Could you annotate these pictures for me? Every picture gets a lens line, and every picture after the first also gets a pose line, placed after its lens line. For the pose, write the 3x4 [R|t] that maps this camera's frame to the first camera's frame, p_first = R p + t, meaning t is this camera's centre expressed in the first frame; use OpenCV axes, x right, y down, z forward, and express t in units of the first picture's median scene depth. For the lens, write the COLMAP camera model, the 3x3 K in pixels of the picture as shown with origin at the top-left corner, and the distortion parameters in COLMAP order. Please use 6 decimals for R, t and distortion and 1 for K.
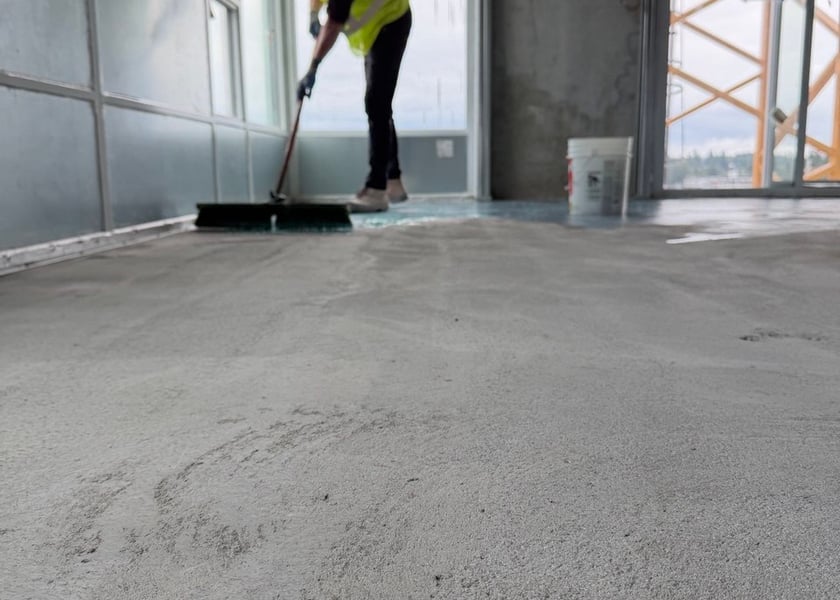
lens RADIAL K [[800.8, 0, 423.3], [0, 800.8, 299.2], [0, 0, 1]] dist [0.177560, -0.442549]
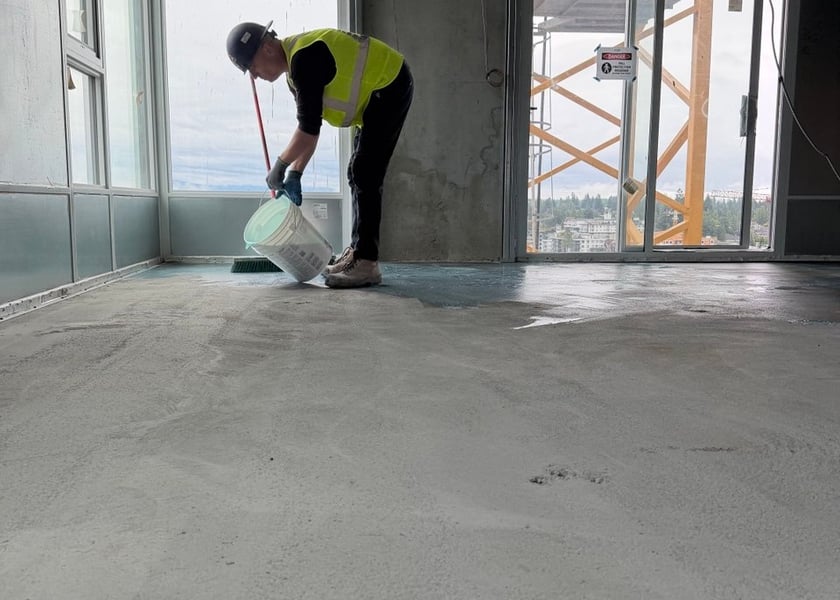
lens RADIAL K [[783.9, 0, 420.0], [0, 783.9, 300.0], [0, 0, 1]] dist [0.226630, -0.521849]
pose [[0.991622, -0.001426, 0.129166, 0.095950], [0.006917, 0.999090, -0.042075, -0.128024], [-0.128989, 0.042616, 0.990730, -0.024752]]
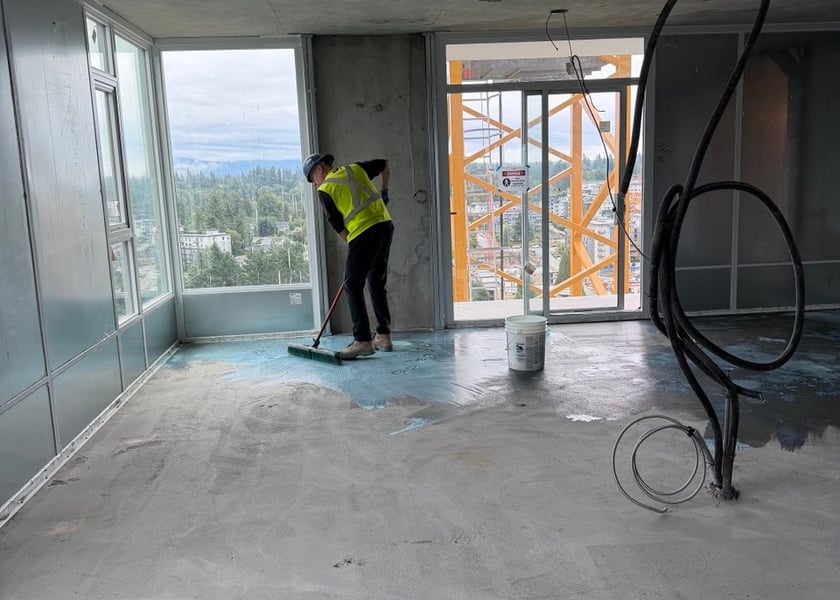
lens RADIAL K [[785.6, 0, 420.8], [0, 785.6, 301.2], [0, 0, 1]] dist [0.164711, -0.303861]
pose [[0.992767, -0.046239, 0.110797, 0.367277], [0.046680, 0.998909, -0.001390, -0.703539], [-0.110612, 0.006552, 0.993842, -1.441088]]
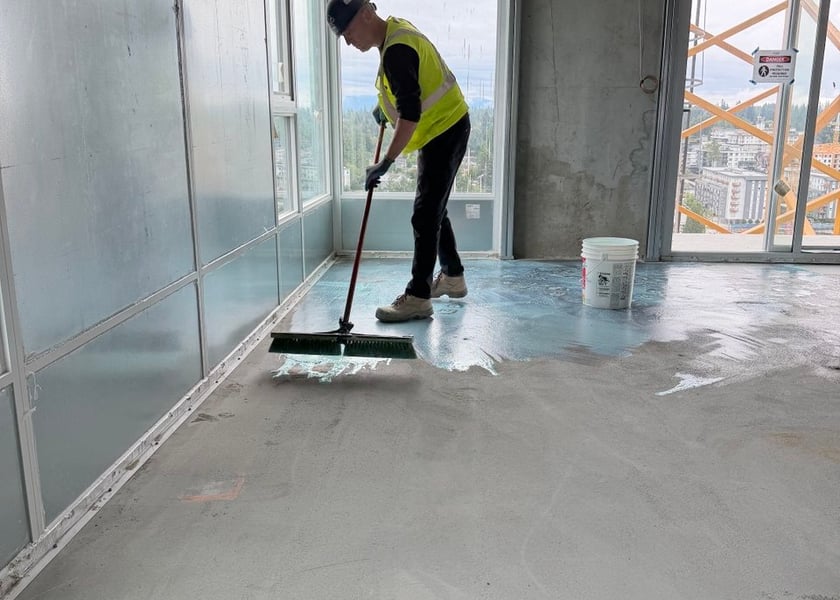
lens RADIAL K [[785.6, 0, 420.8], [0, 785.6, 301.2], [0, 0, 1]] dist [0.164711, -0.303861]
pose [[0.999376, 0.020635, -0.028663, -0.046971], [-0.018587, 0.997376, 0.069962, -0.566960], [0.030032, -0.069386, 0.997138, -0.392193]]
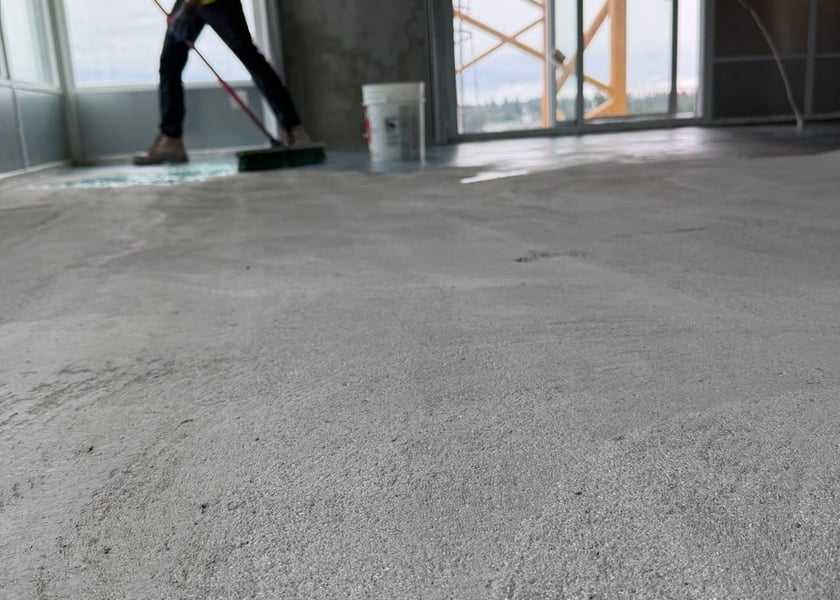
lens RADIAL K [[800.8, 0, 423.3], [0, 800.8, 299.2], [0, 0, 1]] dist [0.177560, -0.442549]
pose [[0.971518, -0.094187, 0.217442, 0.031081], [0.081913, 0.994530, 0.064804, 0.017520], [-0.222357, -0.045147, 0.973920, -0.006600]]
